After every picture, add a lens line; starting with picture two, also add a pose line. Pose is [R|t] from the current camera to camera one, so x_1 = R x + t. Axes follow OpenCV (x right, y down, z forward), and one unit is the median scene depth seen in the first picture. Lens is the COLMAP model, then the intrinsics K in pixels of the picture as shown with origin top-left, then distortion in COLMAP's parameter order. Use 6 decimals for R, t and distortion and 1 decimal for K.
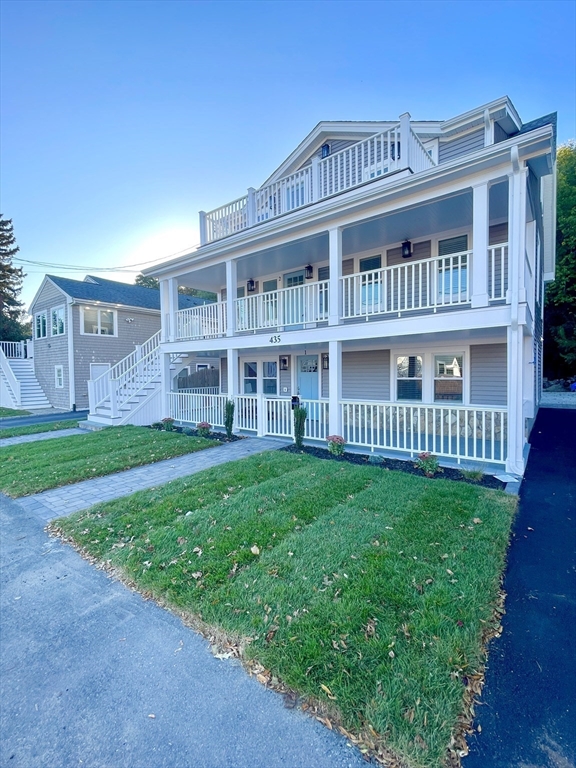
lens RADIAL K [[338.3, 0, 288.0], [0, 338.3, 384.0], [0, 0, 1]] dist [0.003826, 0.000397]
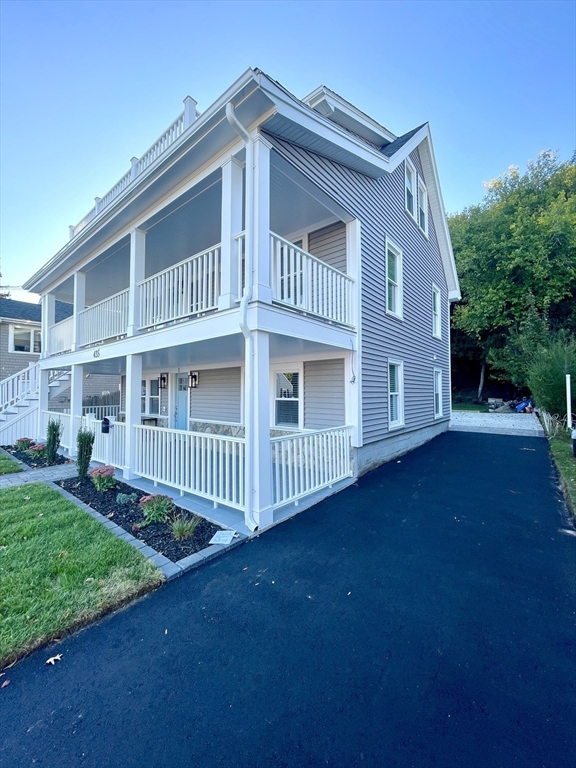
lens RADIAL K [[304.9, 0, 288.0], [0, 304.9, 384.0], [0, 0, 1]] dist [0.000210, -0.000006]
pose [[0.999642, 0.010089, -0.024794, 0.450992], [-0.011567, 0.998119, -0.060200, -0.007315], [0.024140, 0.060465, 0.997878, 0.184731]]
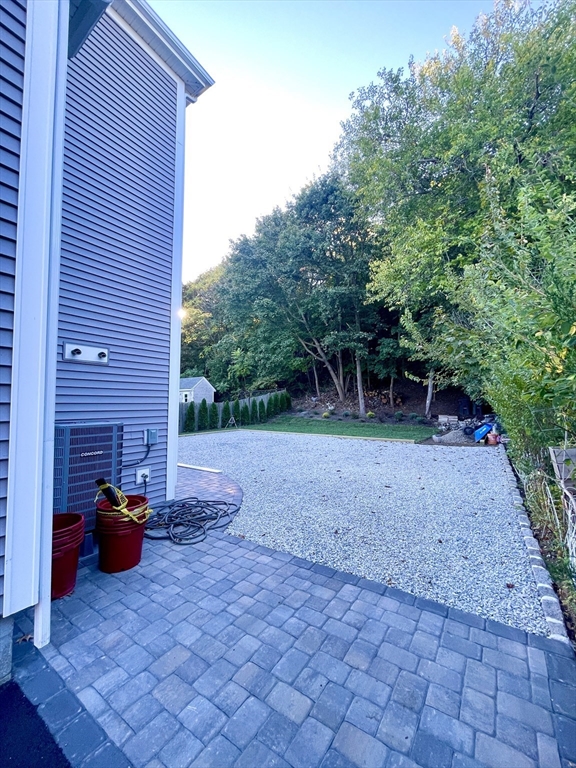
lens RADIAL K [[312.1, 0, 288.0], [0, 312.1, 384.0], [0, 0, 1]] dist [0.000217, 0.000098]
pose [[0.998000, 0.008338, 0.062667, 1.209410], [-0.002049, 0.995009, -0.099759, -0.072503], [-0.063186, 0.099431, 0.993036, 1.187686]]
